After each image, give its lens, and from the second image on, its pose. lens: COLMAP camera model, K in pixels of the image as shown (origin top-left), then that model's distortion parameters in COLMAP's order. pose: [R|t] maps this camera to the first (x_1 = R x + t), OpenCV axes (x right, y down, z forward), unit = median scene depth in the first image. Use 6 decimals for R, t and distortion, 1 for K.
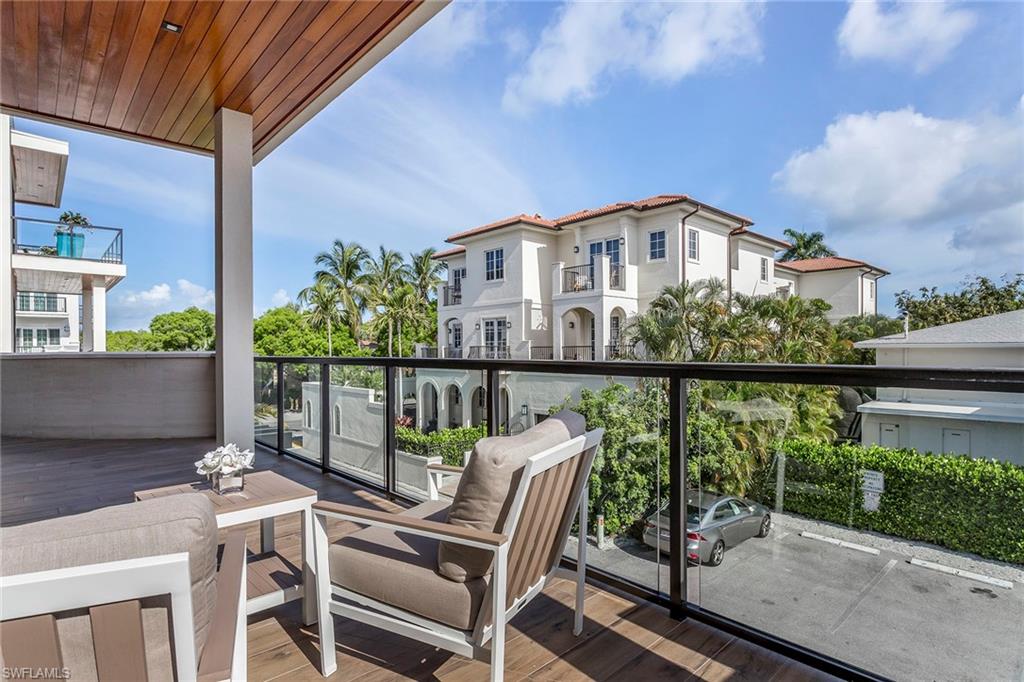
lens RADIAL K [[532.9, 0, 514.0], [0, 532.9, 346.0], [0, 0, 1]] dist [-0.001662, -0.000069]
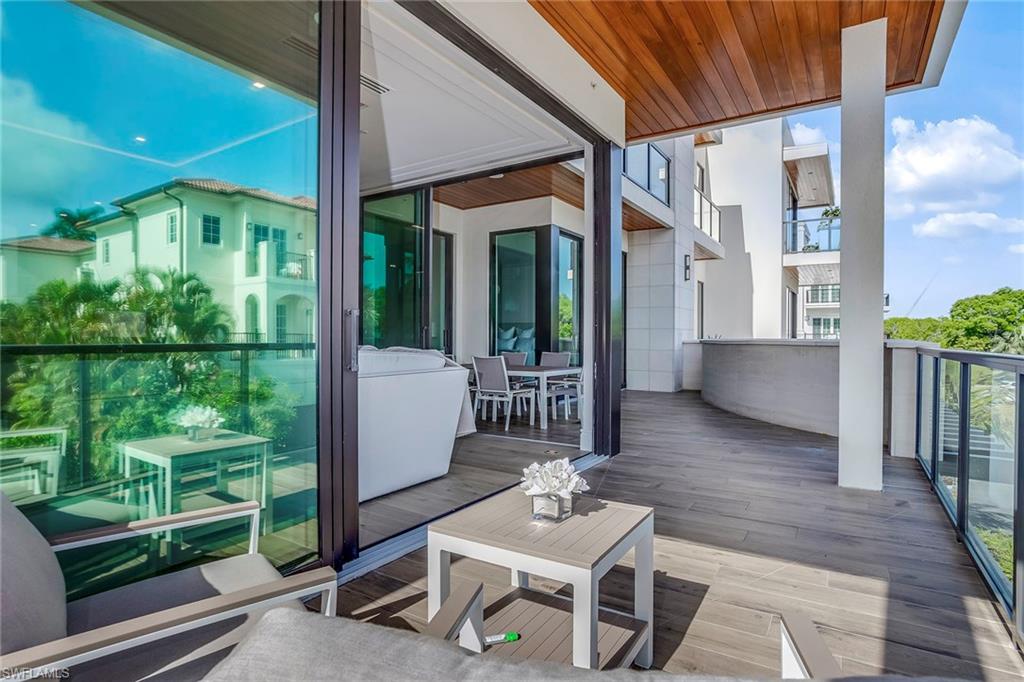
lens RADIAL K [[532.9, 0, 511.1], [0, 532.9, 339.6], [0, 0, 1]] dist [-0.001662, -0.000069]
pose [[0.260833, 0.011598, -0.965314, 0.170021], [-0.000460, 0.999929, 0.011890, 0.003199], [0.965384, -0.002657, 0.260820, 0.639236]]
